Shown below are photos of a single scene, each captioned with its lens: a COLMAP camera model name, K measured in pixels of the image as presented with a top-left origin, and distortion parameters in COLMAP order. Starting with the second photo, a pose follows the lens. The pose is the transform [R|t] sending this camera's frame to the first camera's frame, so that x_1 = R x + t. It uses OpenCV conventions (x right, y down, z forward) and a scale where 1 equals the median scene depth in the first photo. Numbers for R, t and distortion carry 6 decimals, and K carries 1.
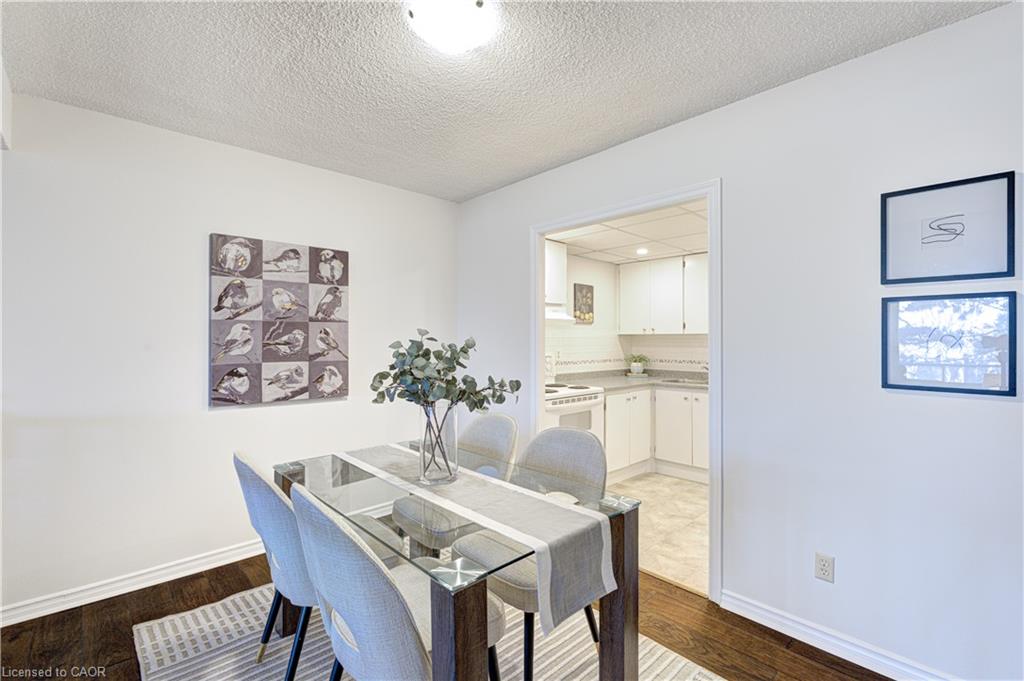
lens RADIAL K [[457.2, 0, 512.0], [0, 457.2, 340.5], [0, 0, 1]] dist [-0.002606, -0.000381]
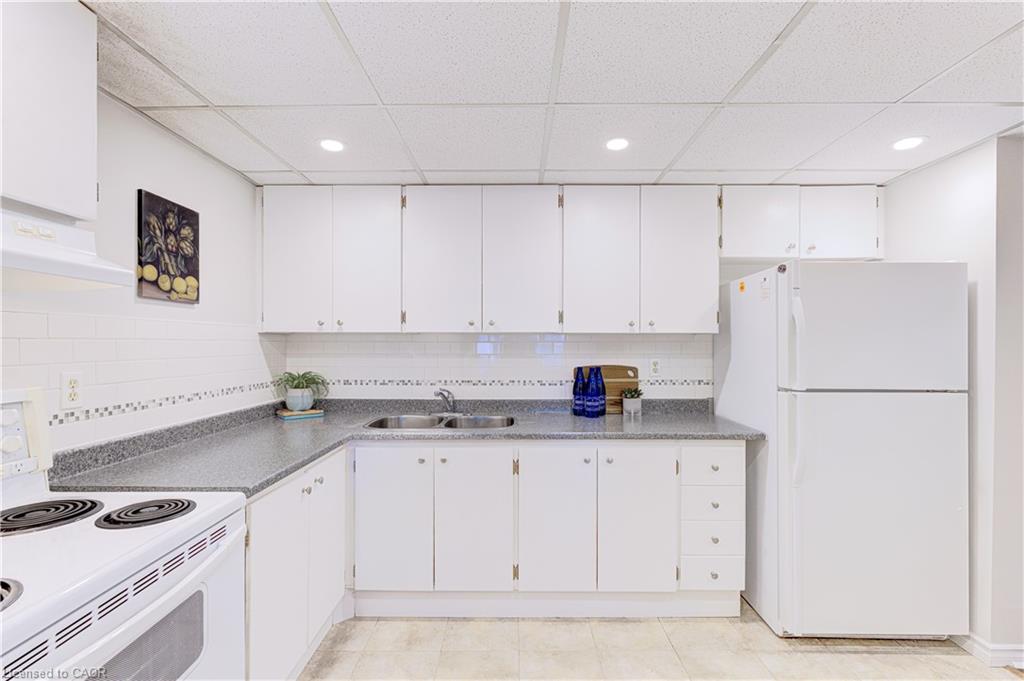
lens RADIAL K [[449.4, 0, 511.5], [0, 449.4, 345.6], [0, 0, 1]] dist [-0.003806, -0.000269]
pose [[0.692431, -0.000399, 0.721484, 0.082174], [-0.001196, 0.999998, 0.001701, -0.000214], [-0.721483, -0.002041, 0.692429, 0.519598]]
